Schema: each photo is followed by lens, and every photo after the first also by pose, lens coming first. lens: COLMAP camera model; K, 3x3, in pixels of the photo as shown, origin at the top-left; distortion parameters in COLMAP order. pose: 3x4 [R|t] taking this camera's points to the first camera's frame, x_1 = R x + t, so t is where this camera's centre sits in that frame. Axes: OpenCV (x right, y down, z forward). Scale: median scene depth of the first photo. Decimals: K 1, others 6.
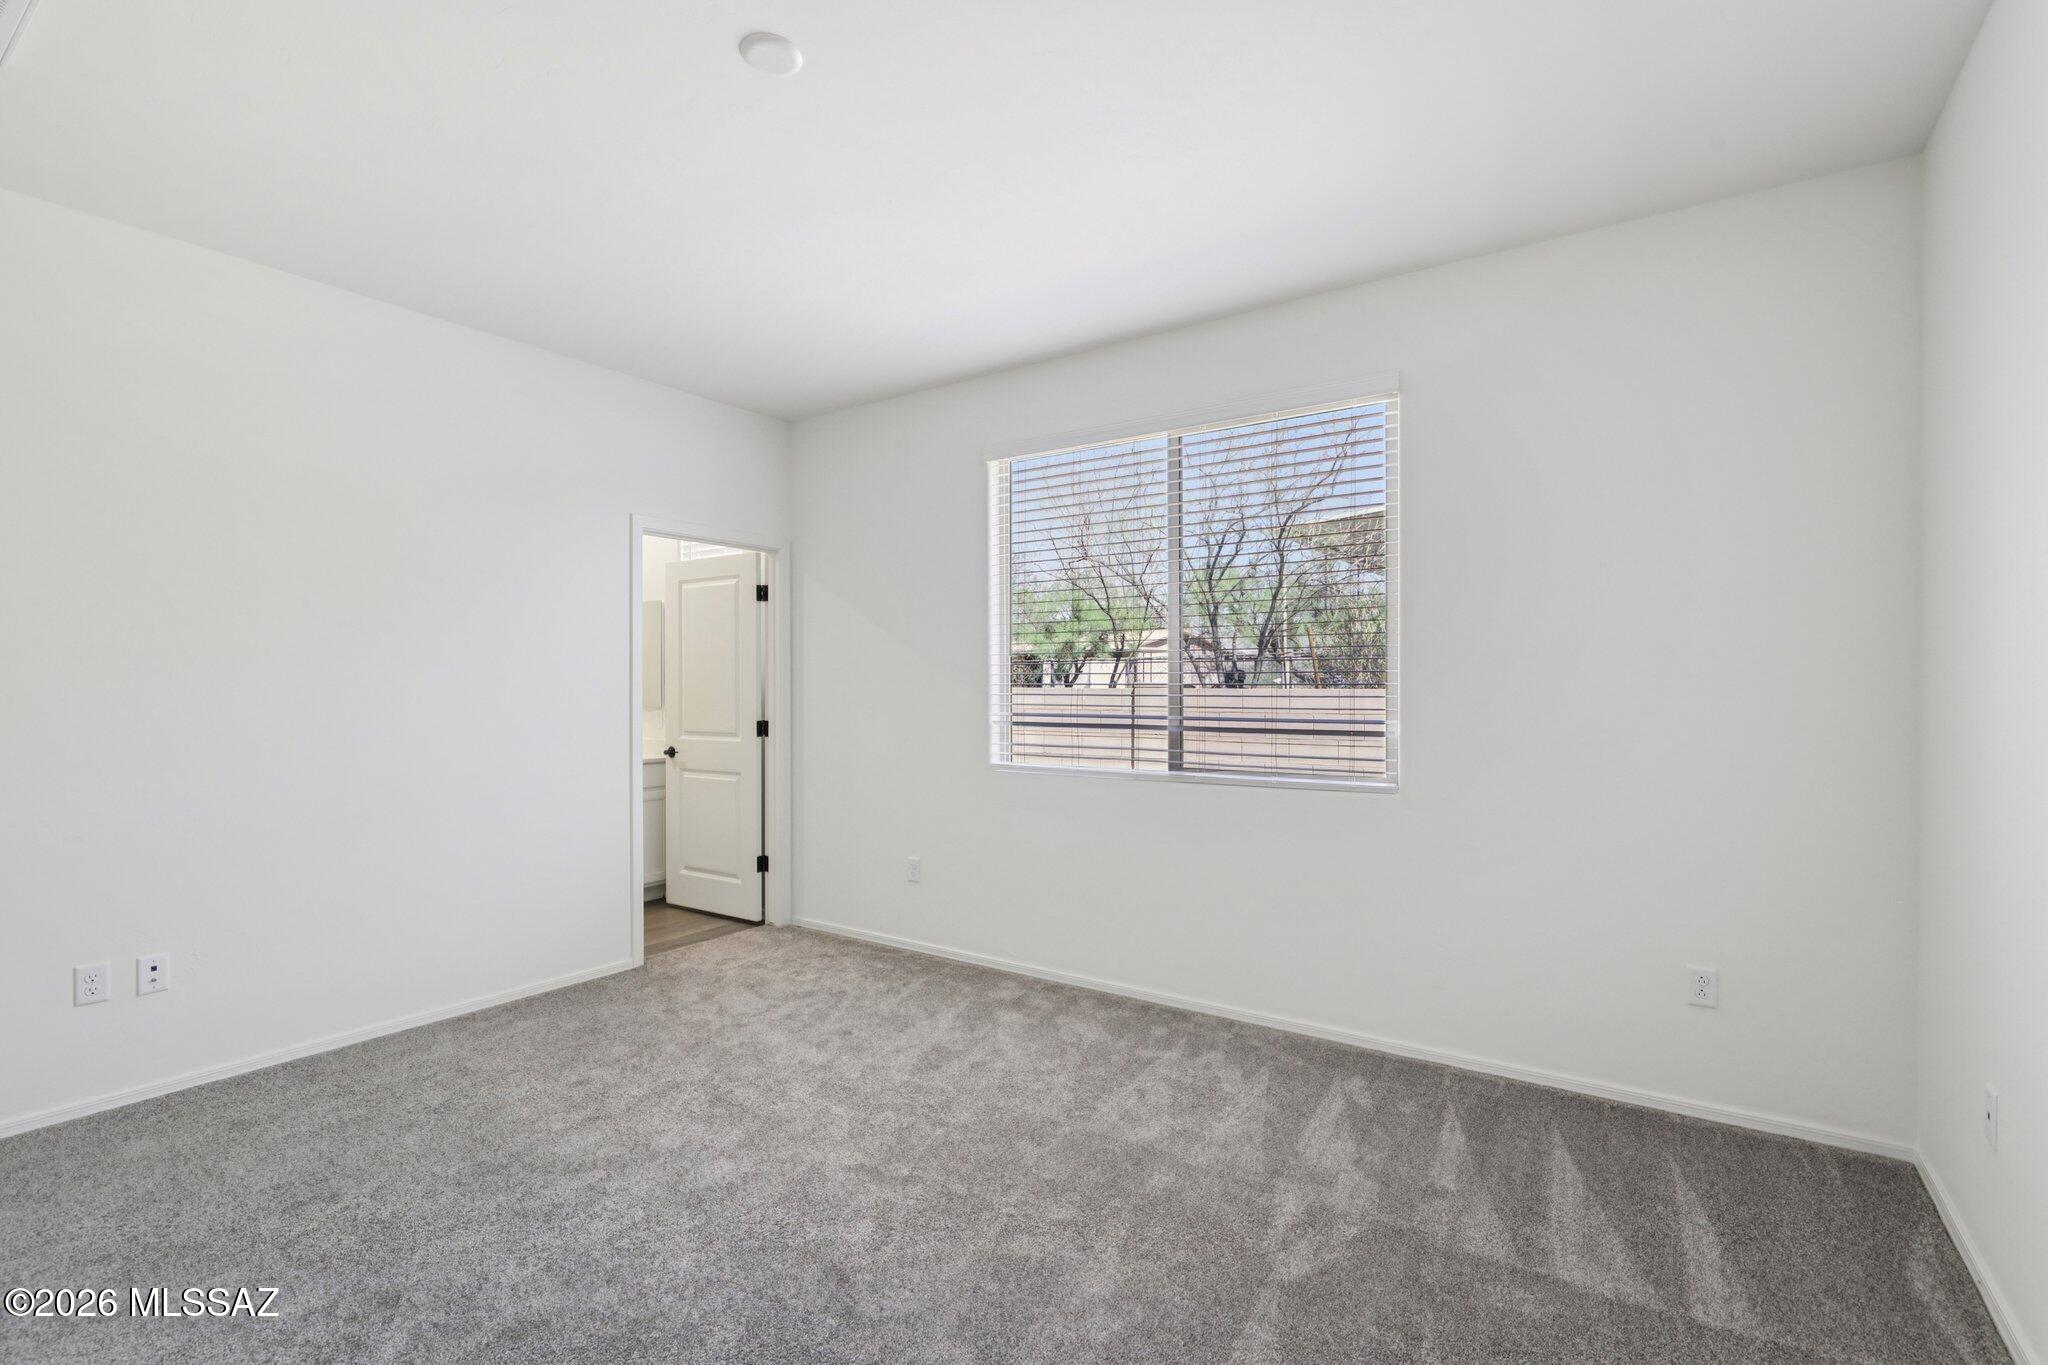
lens RADIAL K [[923.2, 0, 1030.6], [0, 923.2, 677.9], [0, 0, 1]] dist [-0.003103, -0.000122]
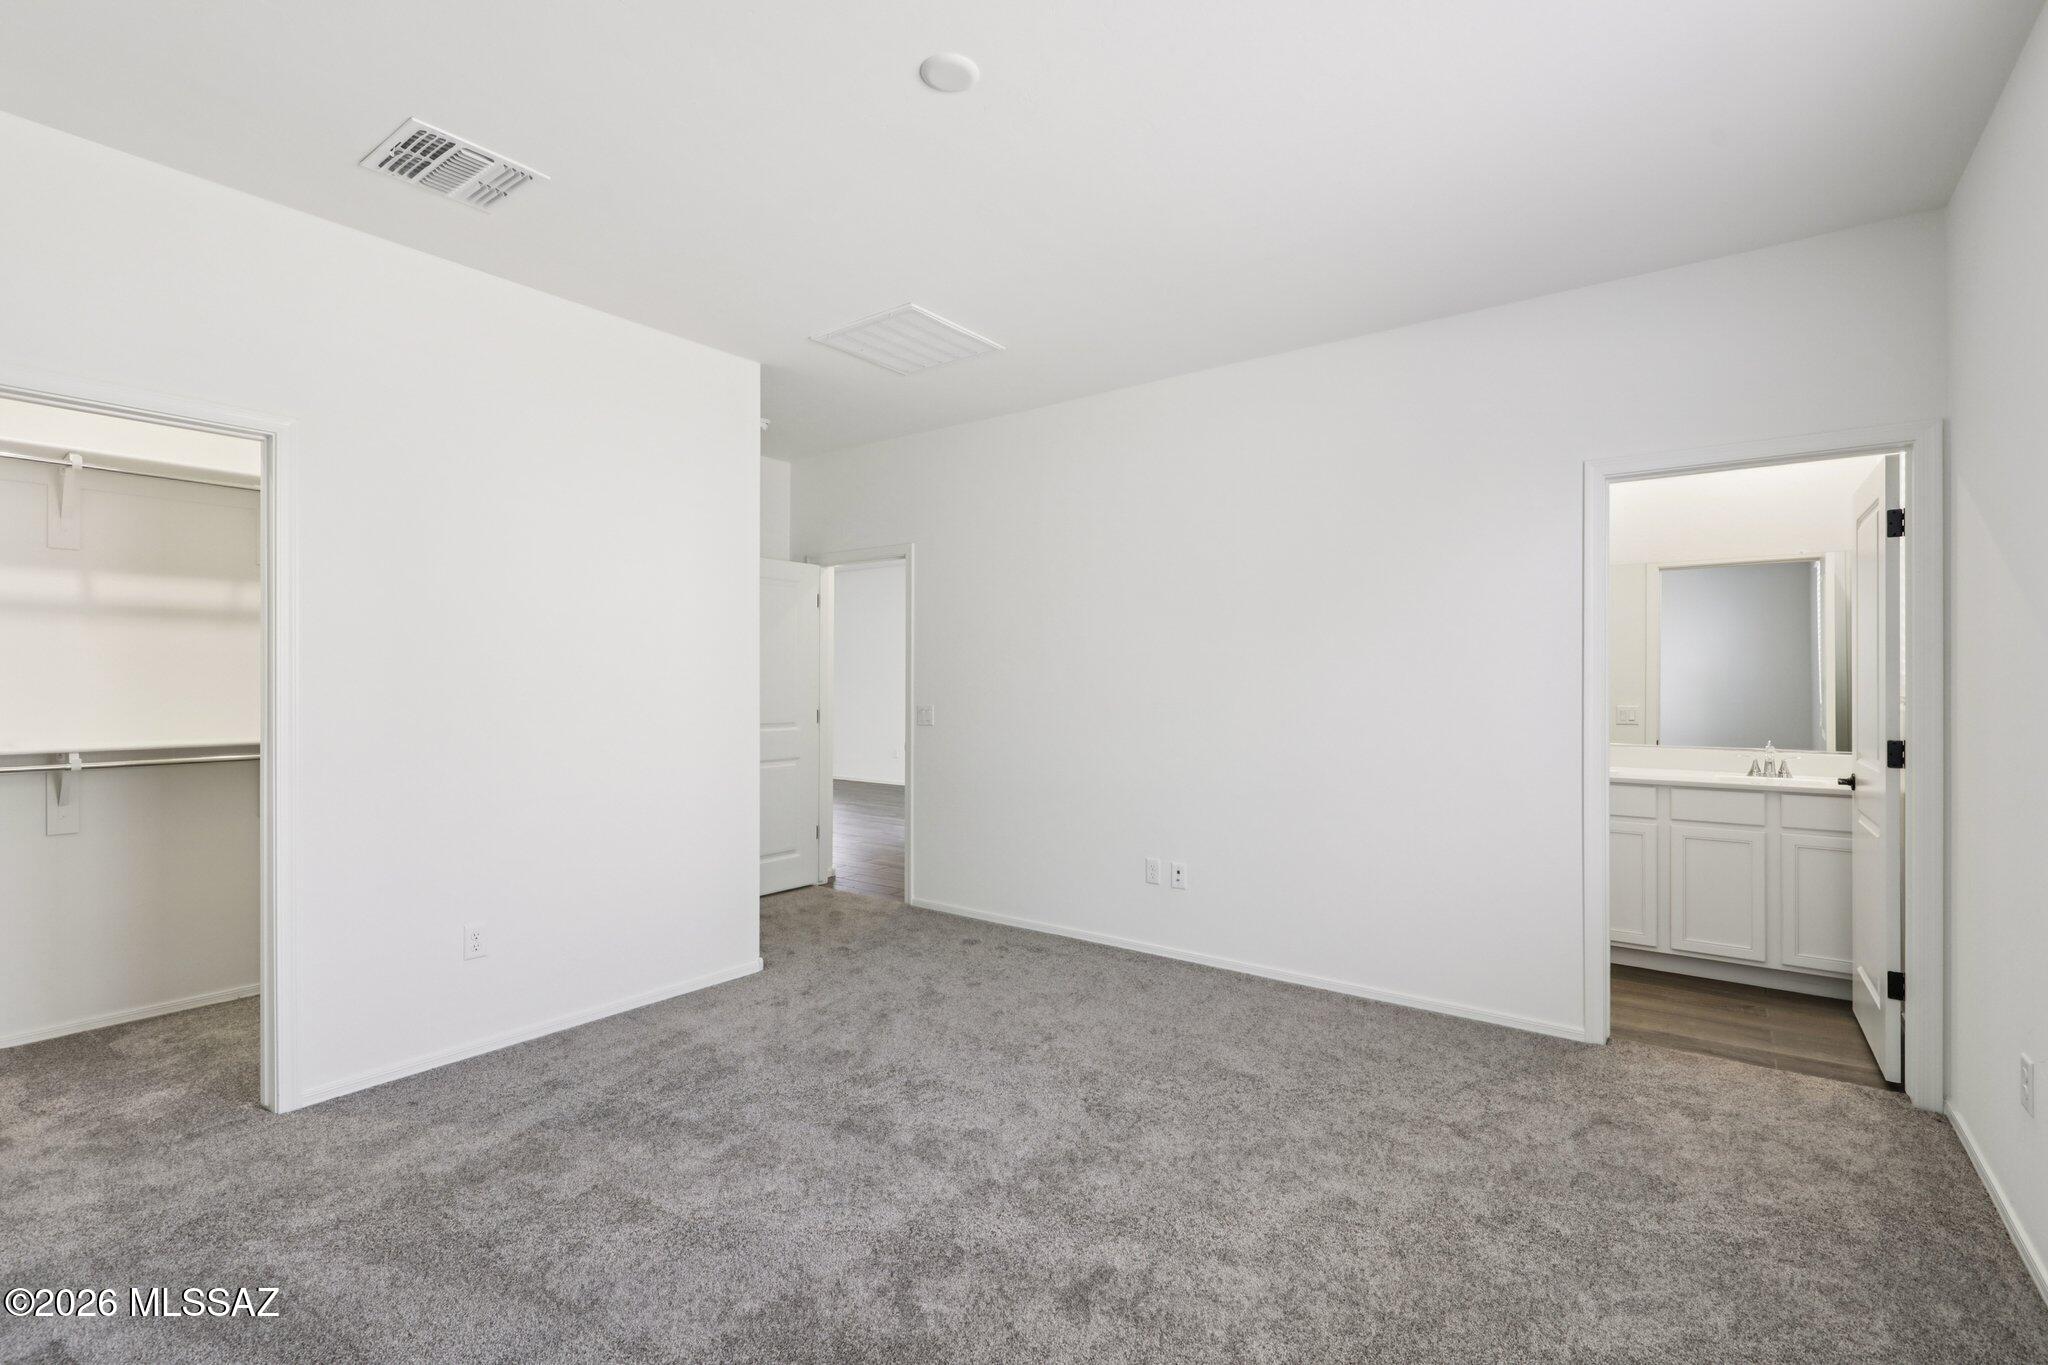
lens RADIAL K [[925.4, 0, 1028.6], [0, 925.4, 684.8], [0, 0, 1]] dist [-0.000958, -0.000207]
pose [[-0.042710, 0.003450, -0.999082, 0.366563], [0.010321, 0.999942, 0.003012, 0.003341], [0.999034, -0.010183, -0.042743, 0.552329]]
